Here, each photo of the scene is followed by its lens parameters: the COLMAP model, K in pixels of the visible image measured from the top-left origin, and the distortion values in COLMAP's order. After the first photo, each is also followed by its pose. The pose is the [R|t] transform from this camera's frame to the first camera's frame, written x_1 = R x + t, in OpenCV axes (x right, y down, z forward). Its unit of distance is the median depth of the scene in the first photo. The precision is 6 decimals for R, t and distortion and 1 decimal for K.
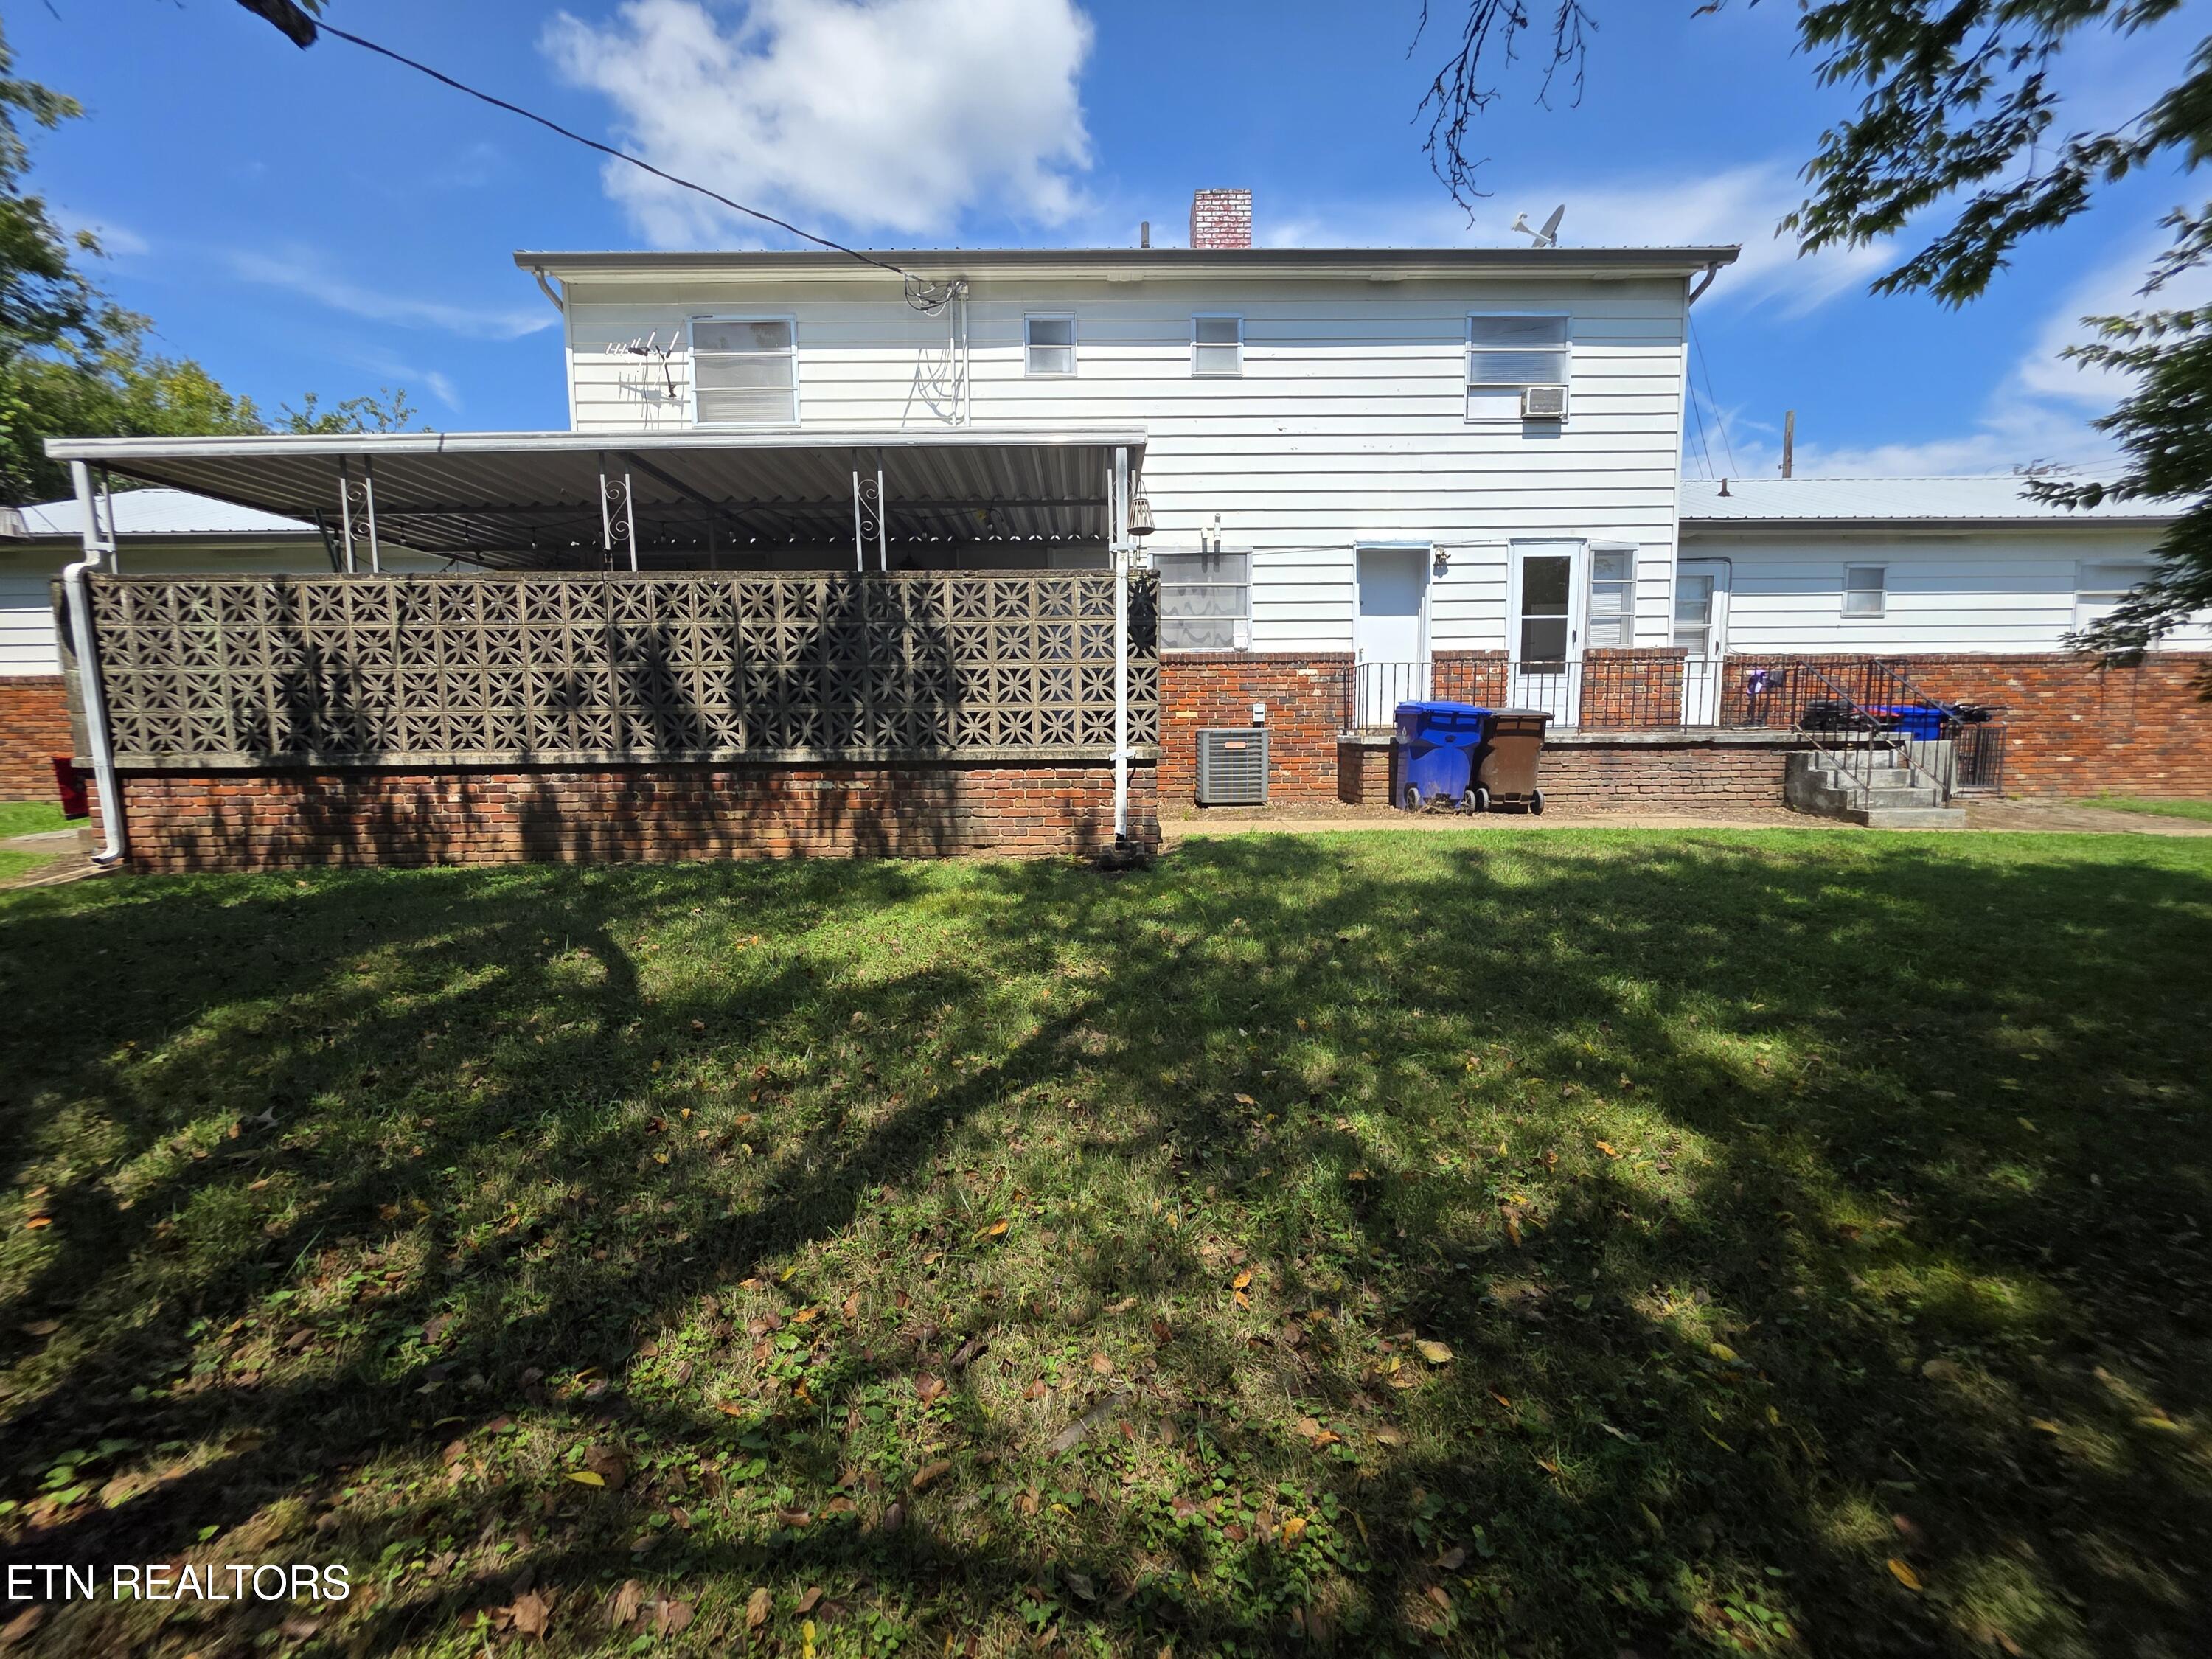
lens RADIAL K [[889.2, 0, 1103.6], [0, 889.2, 821.9], [0, 0, 1]] dist [-0.000381, 0.000656]
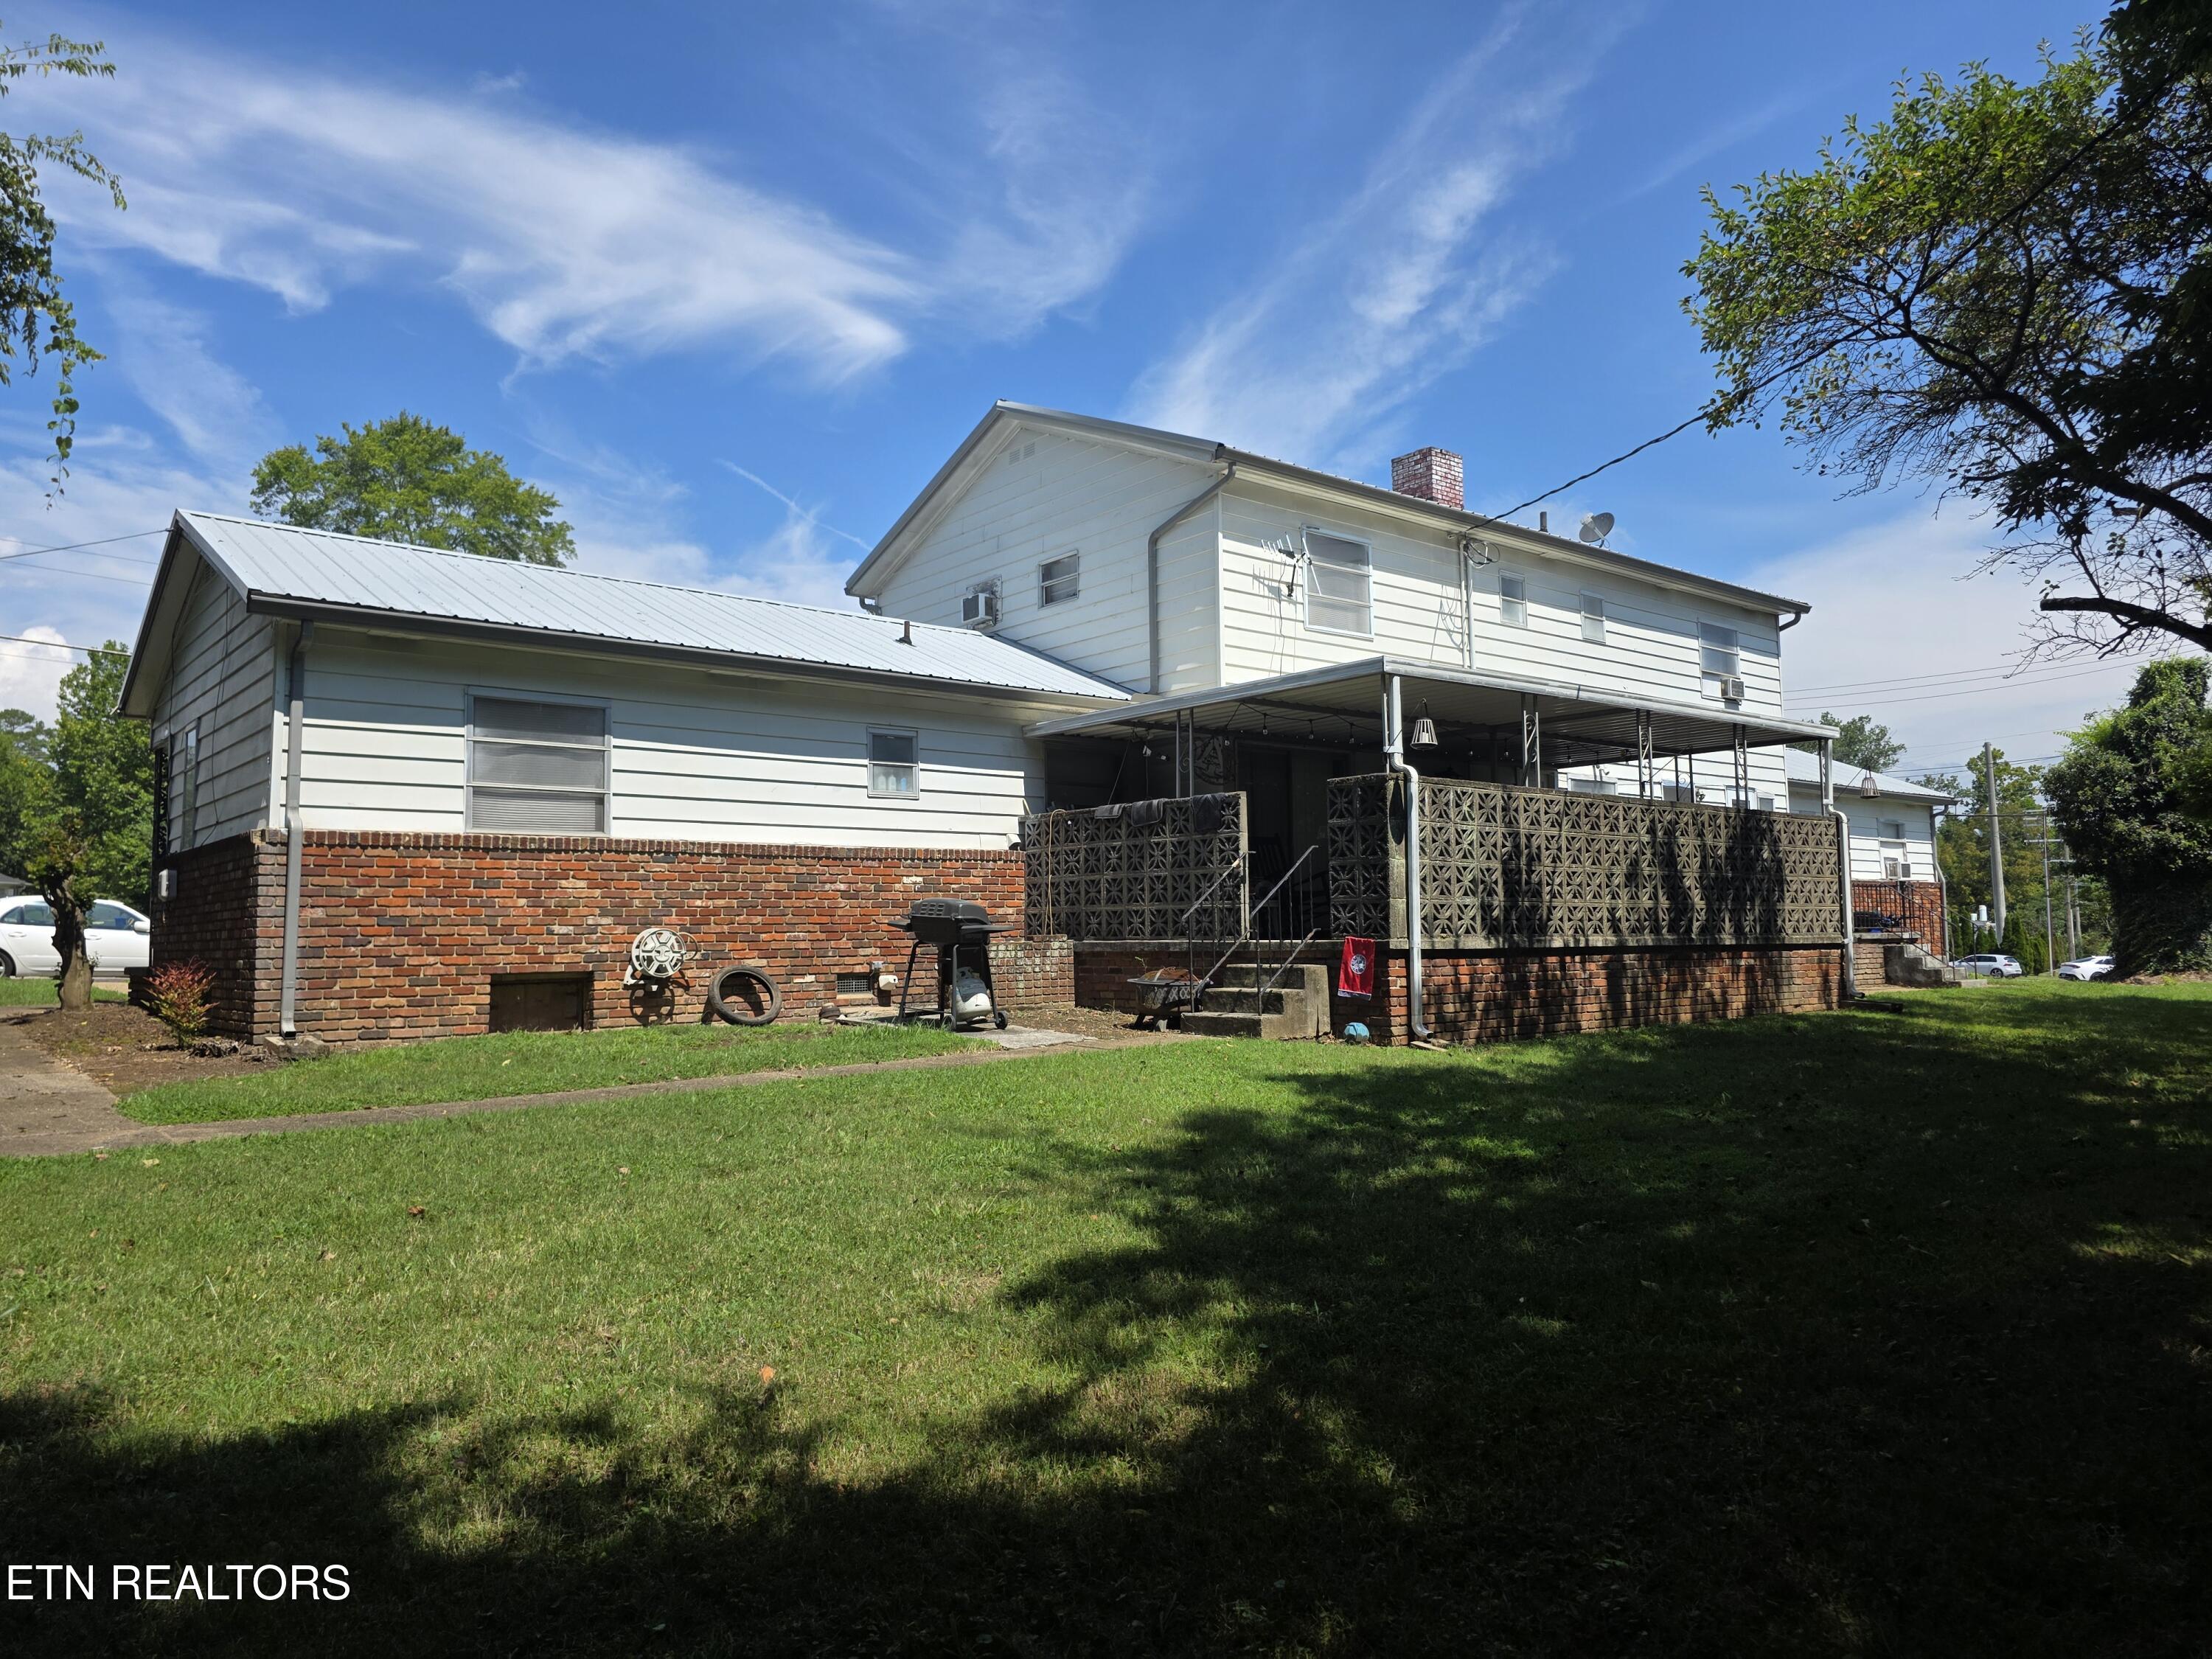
lens RADIAL K [[1555.3, 0, 1106.0], [0, 1555.3, 829.5], [0, 0, 1]] dist [0.004301, 0.000164]
pose [[0.781782, 0.048127, 0.621692, -1.734576], [0.090906, 0.977568, -0.189991, 0.097799], [-0.616890, 0.205047, 0.759870, -0.158109]]
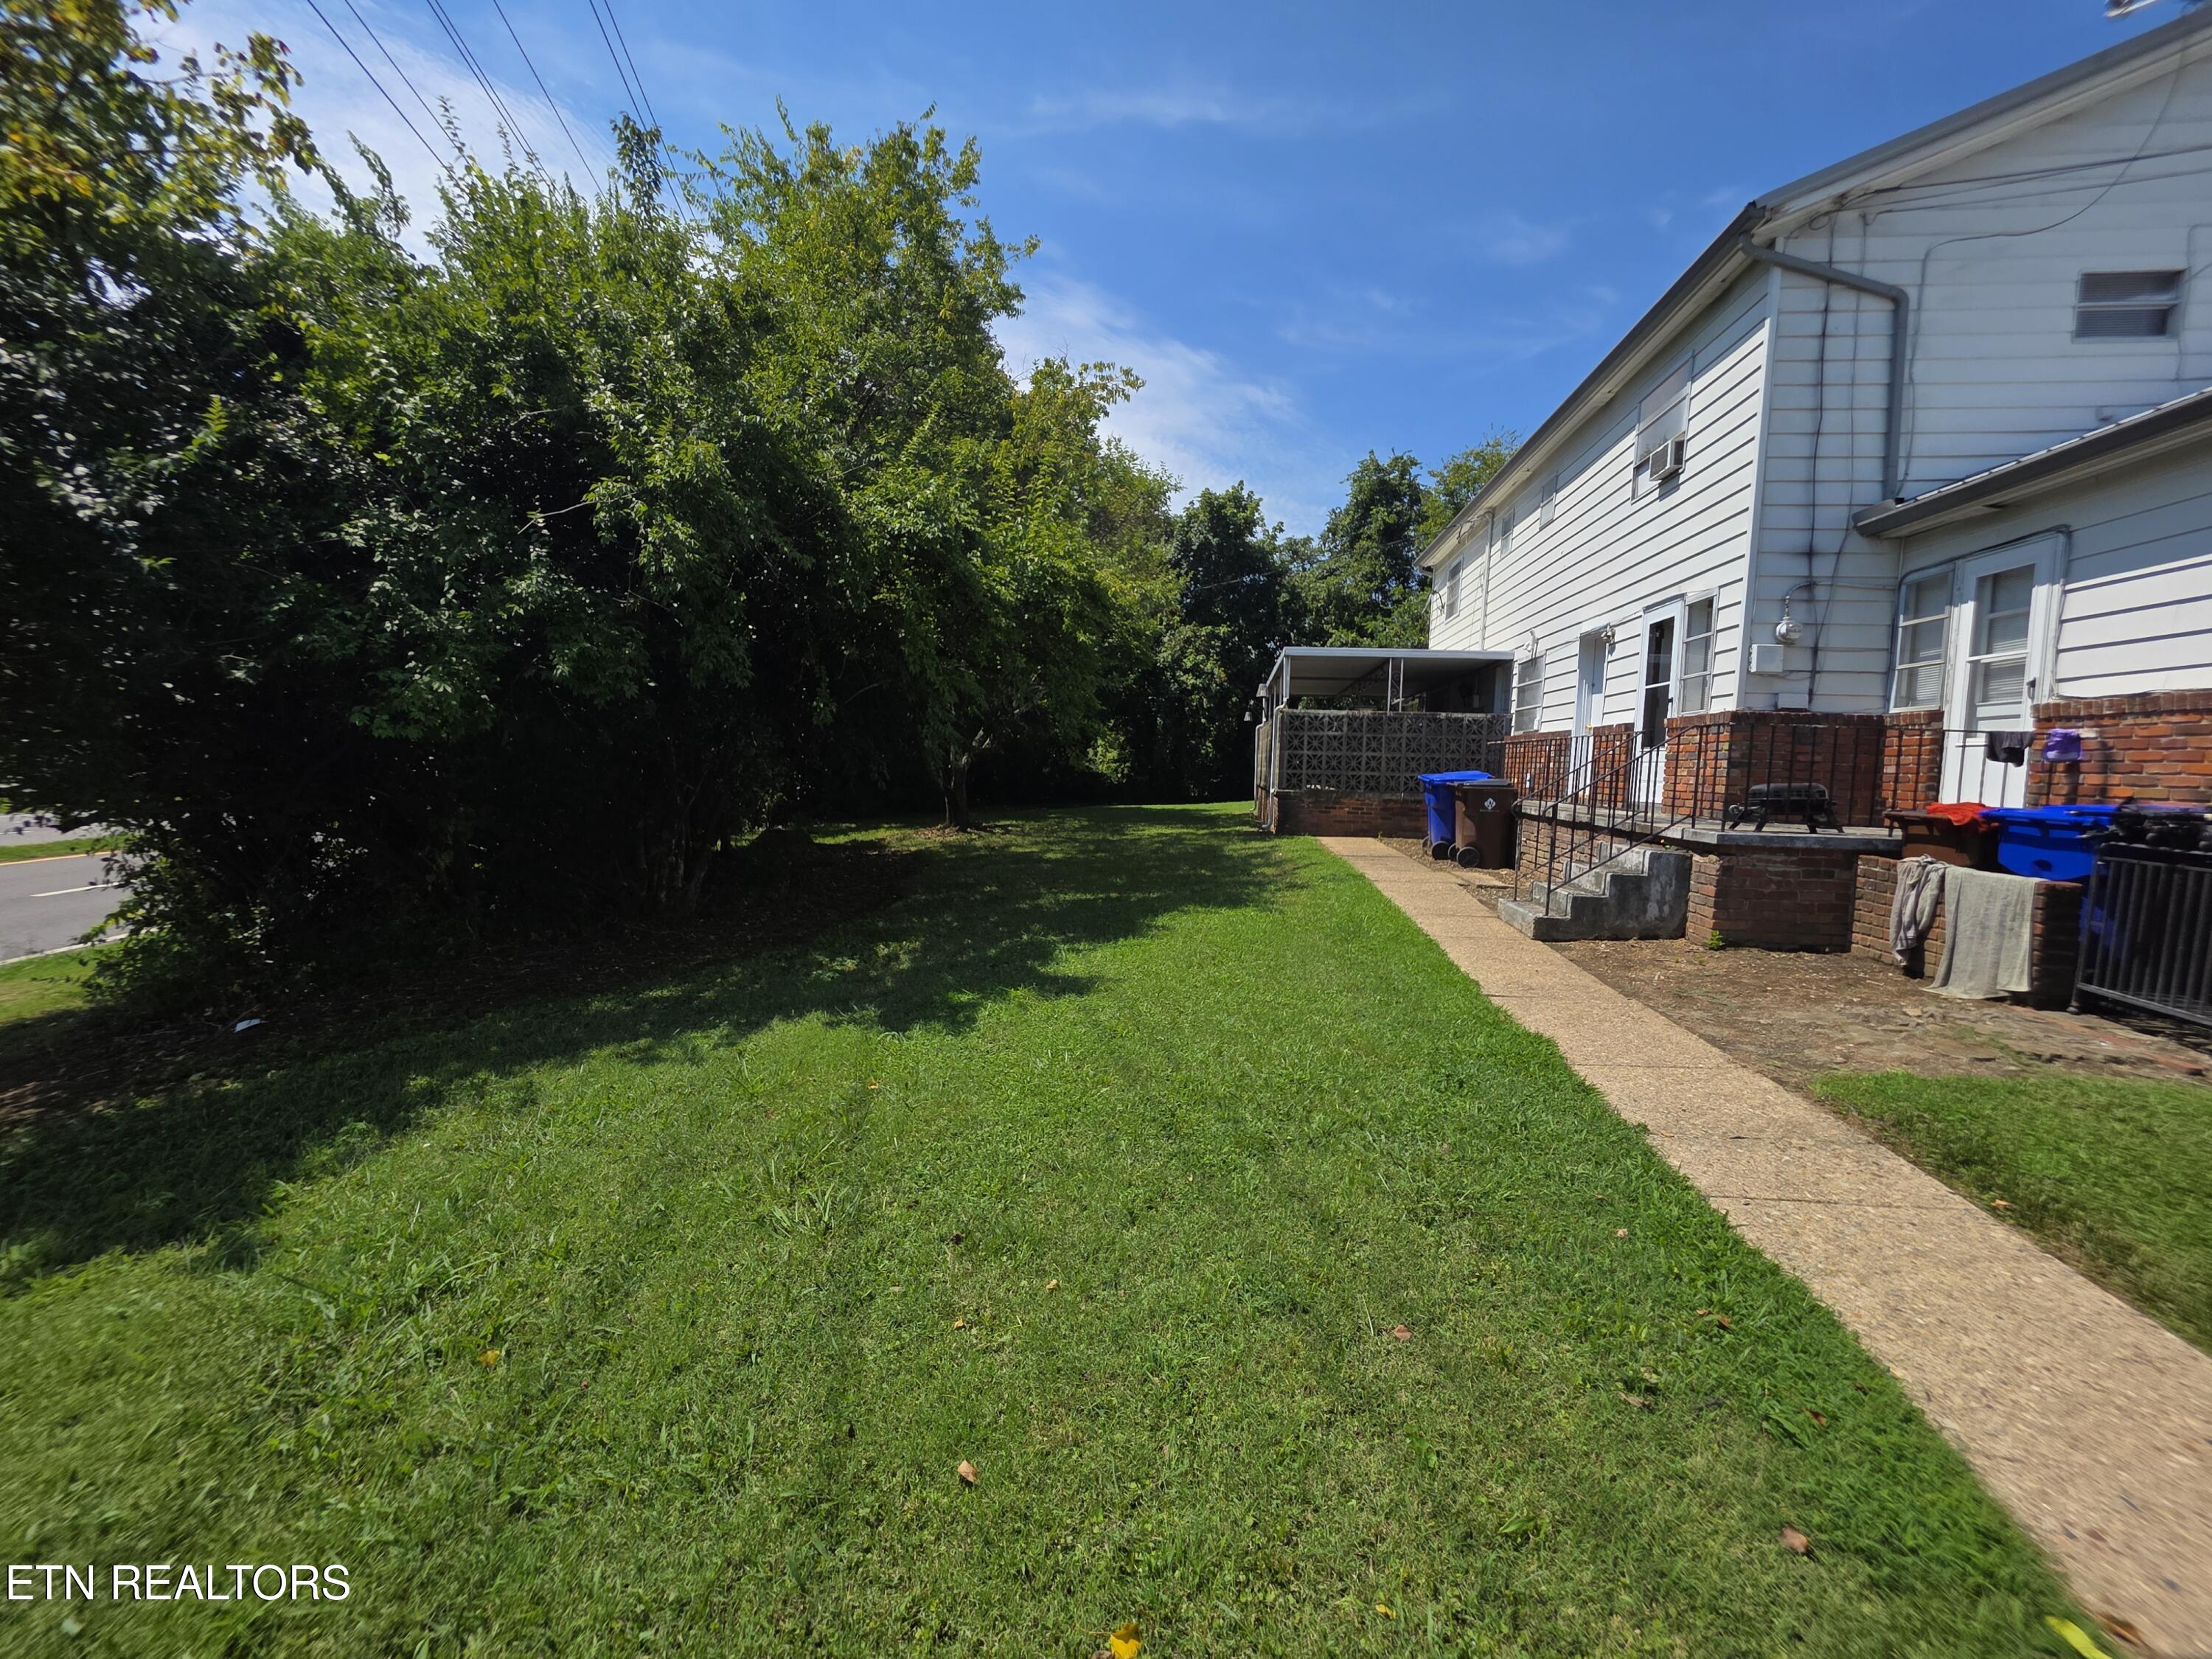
lens RADIAL K [[889.2, 0, 1103.6], [0, 889.2, 821.9], [0, 0, 1]] dist [-0.000381, 0.000656]
pose [[-0.161732, 0.069795, -0.984364, 1.460105], [-0.144685, 0.985039, 0.093615, -0.093651], [0.976171, 0.157563, -0.149214, 0.591001]]
